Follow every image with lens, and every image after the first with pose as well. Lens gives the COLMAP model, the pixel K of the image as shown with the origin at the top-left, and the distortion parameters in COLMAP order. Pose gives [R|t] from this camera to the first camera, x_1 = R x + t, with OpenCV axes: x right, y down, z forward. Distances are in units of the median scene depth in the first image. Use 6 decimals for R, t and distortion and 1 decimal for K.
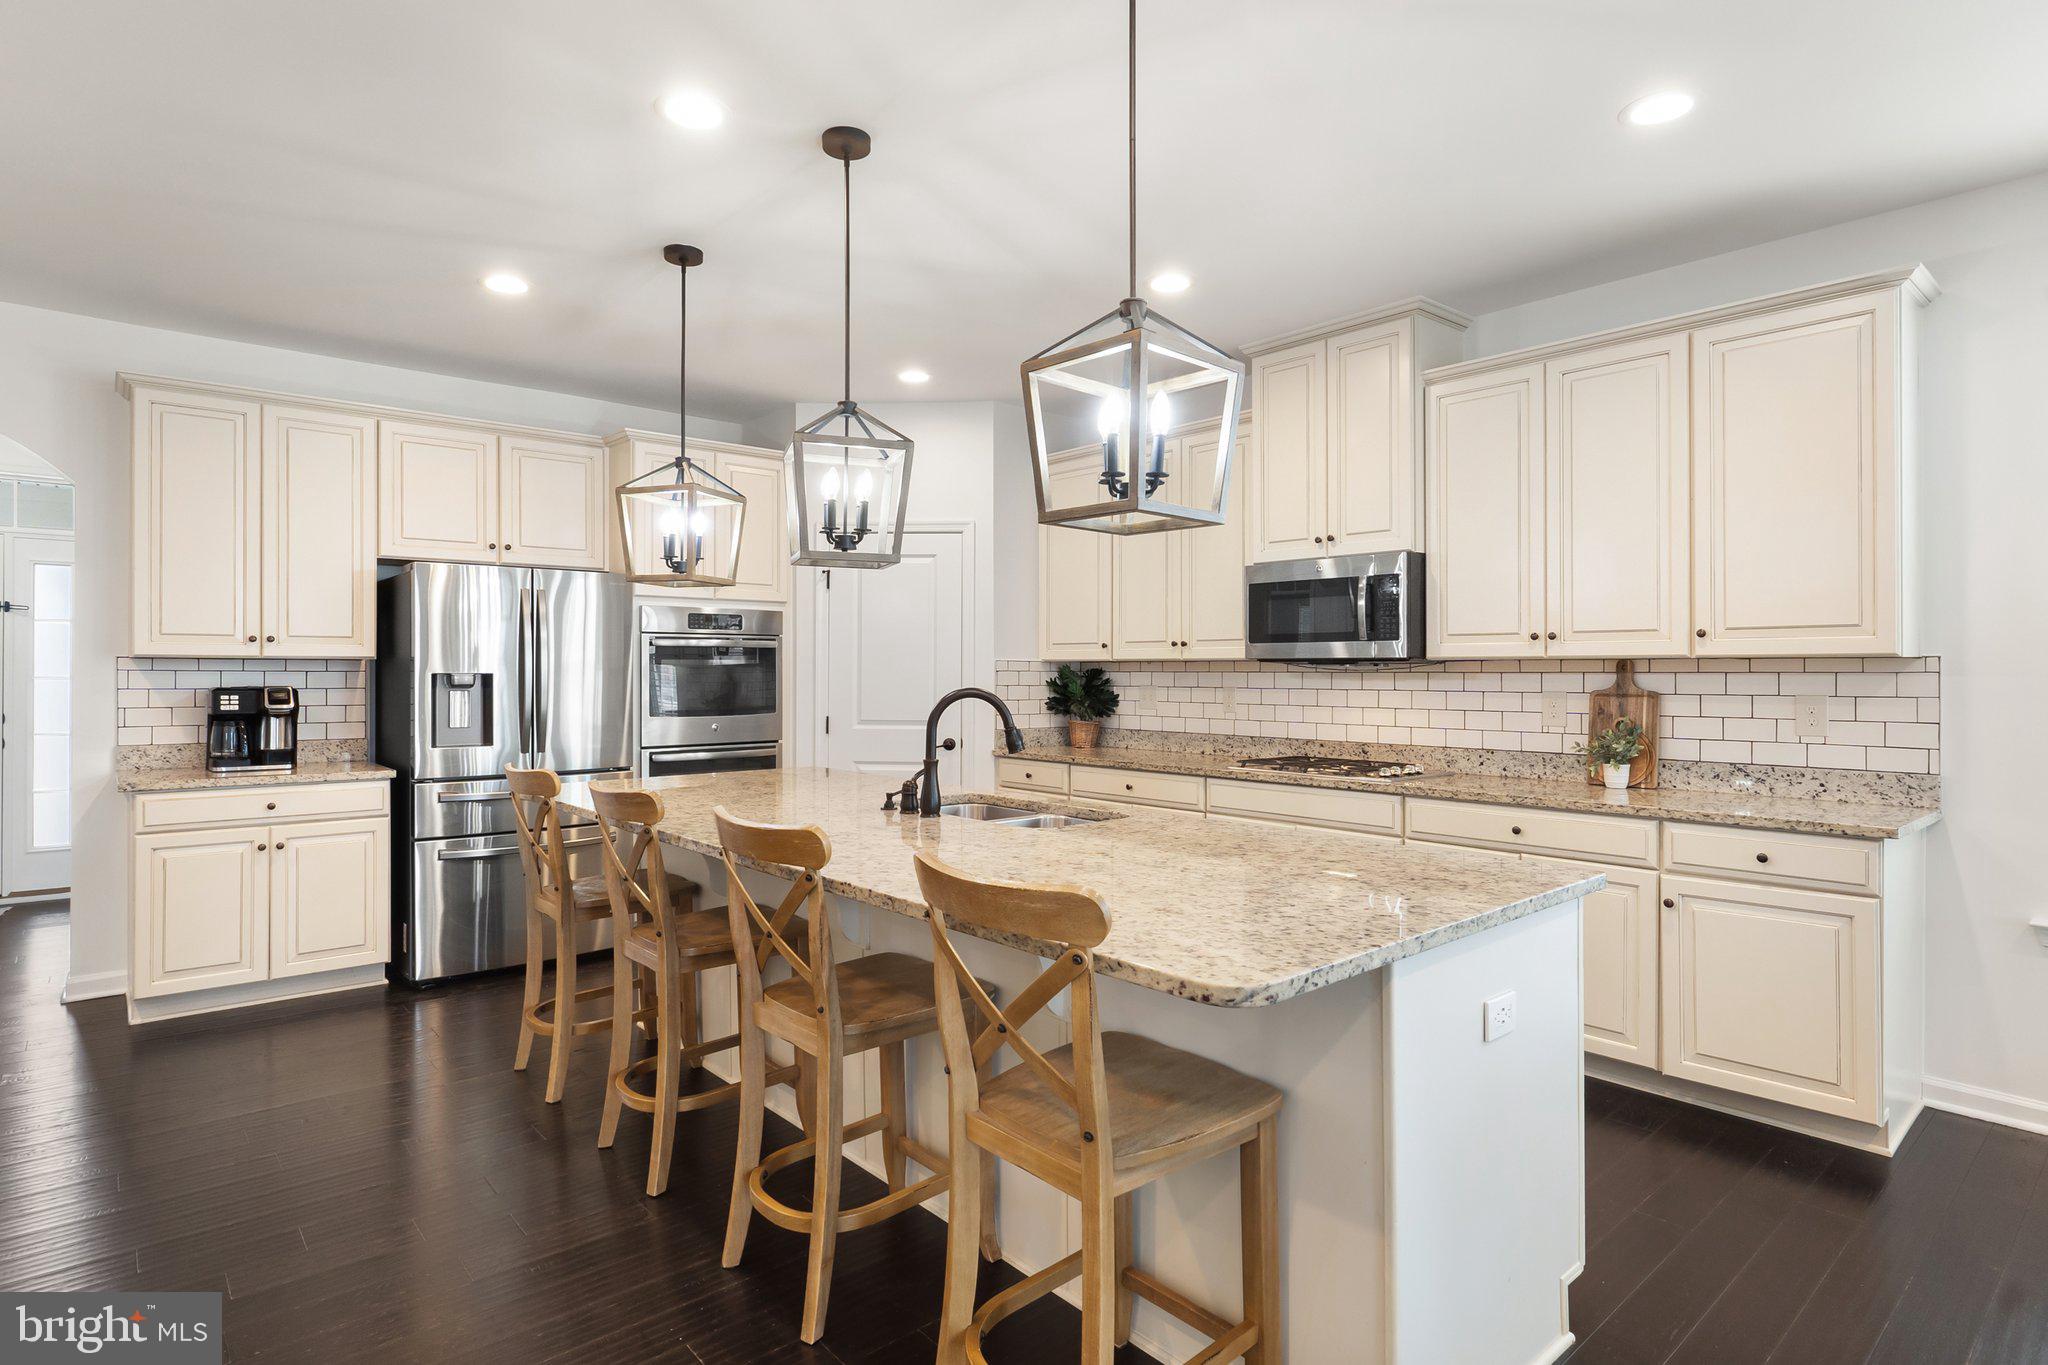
lens RADIAL K [[1087.5, 0, 1028.5], [0, 1087.5, 679.2], [0, 0, 1]] dist [-0.003209, -0.000416]
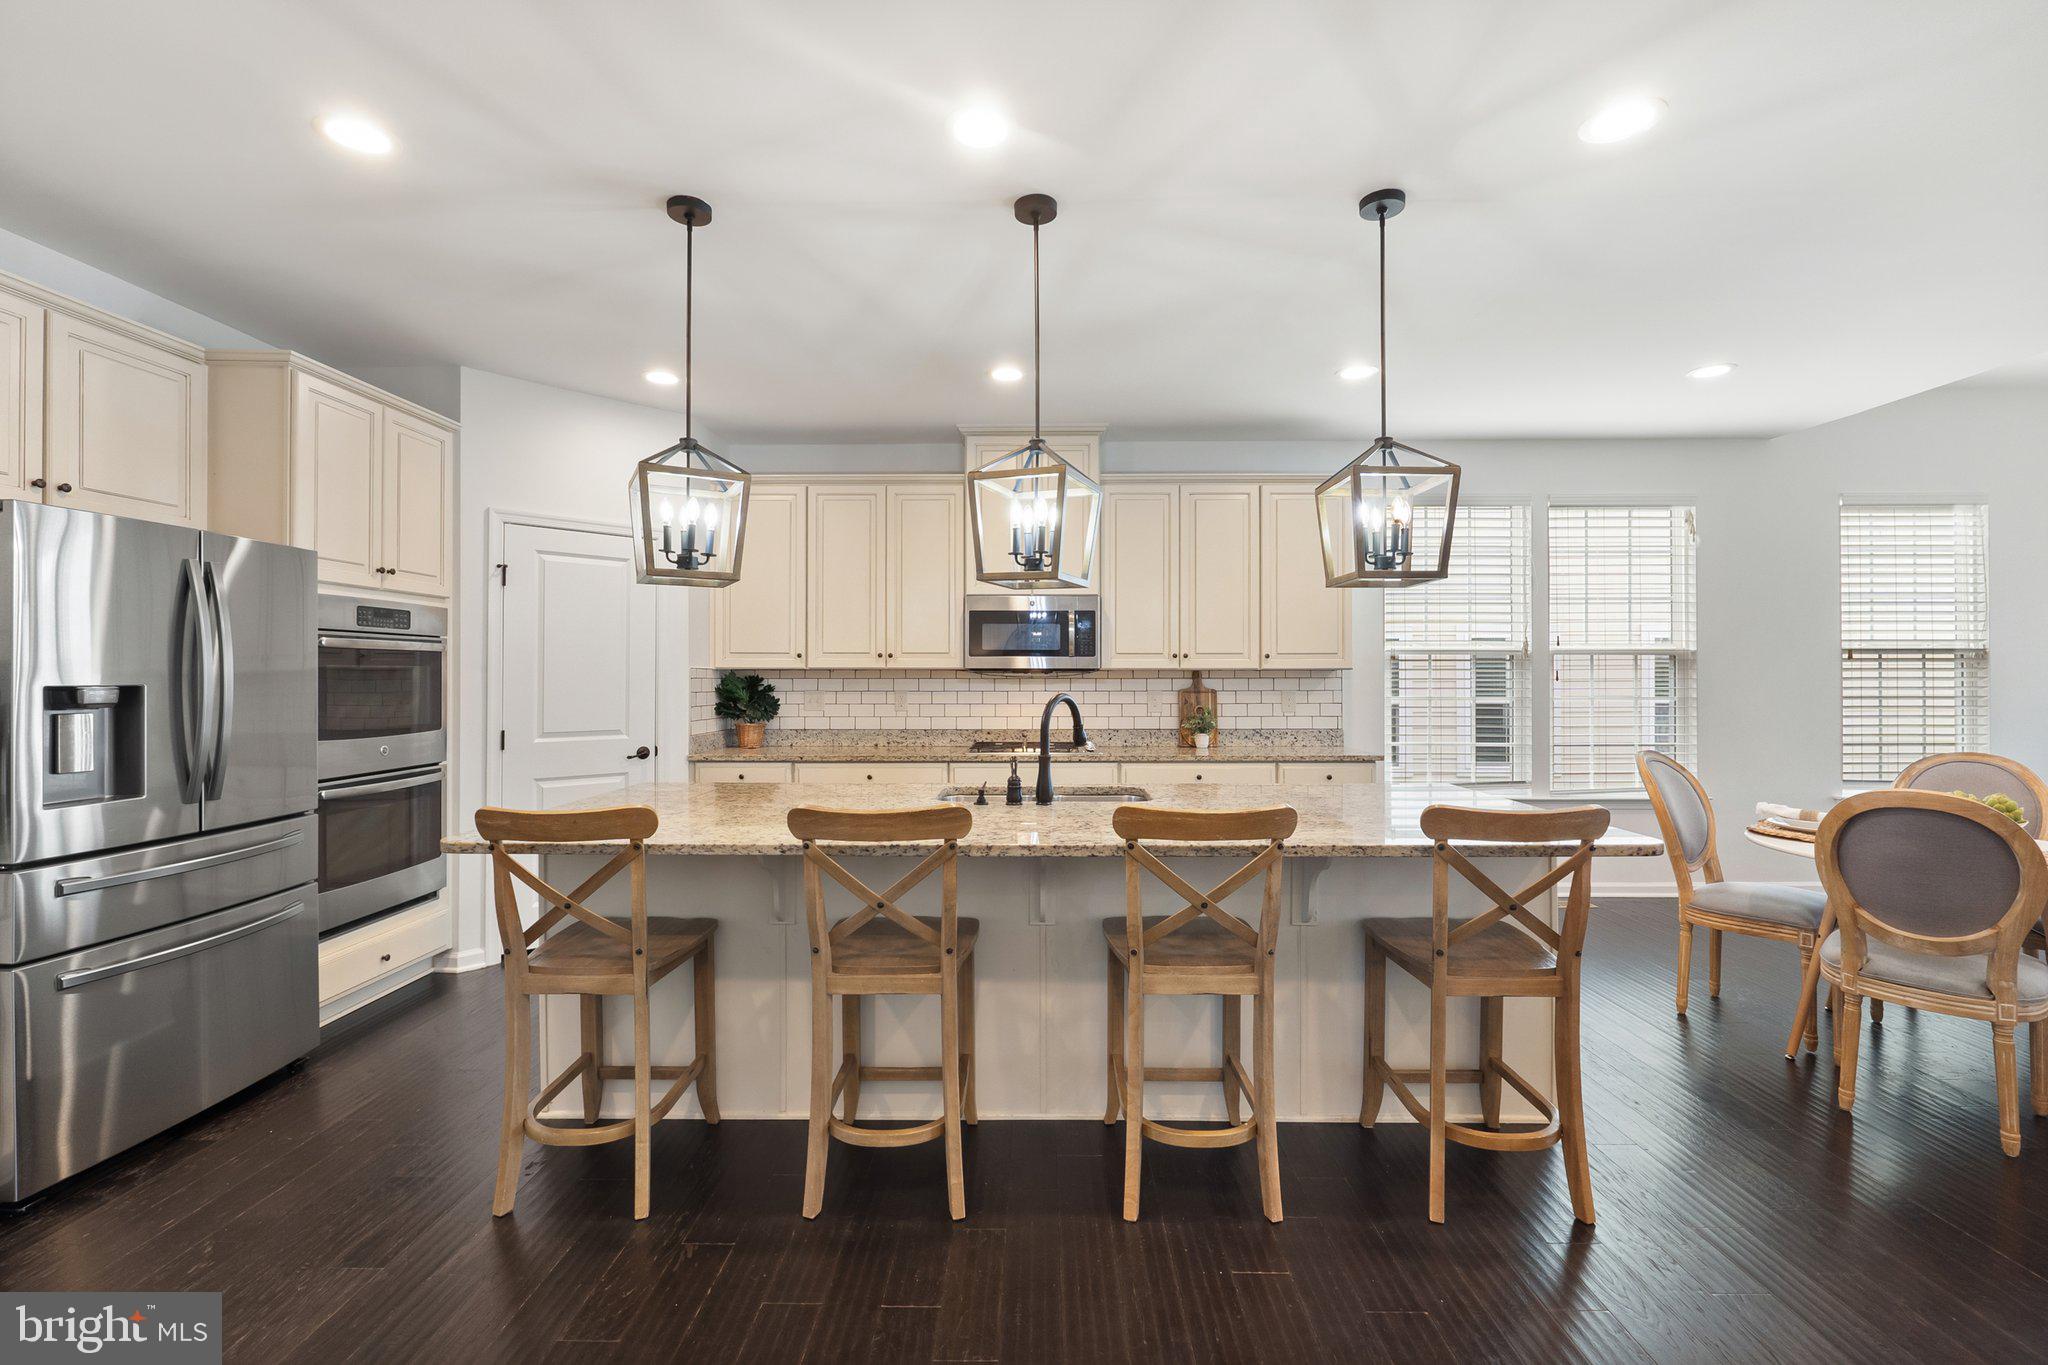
lens RADIAL K [[877.9, 0, 1039.5], [0, 877.9, 674.8], [0, 0, 1]] dist [-0.005390, 0.000681]
pose [[0.661874, -0.000502, 0.749615, -0.544073], [0.007197, 0.999958, -0.005686, -0.004916], [-0.749580, 0.009159, 0.661850, 0.258212]]
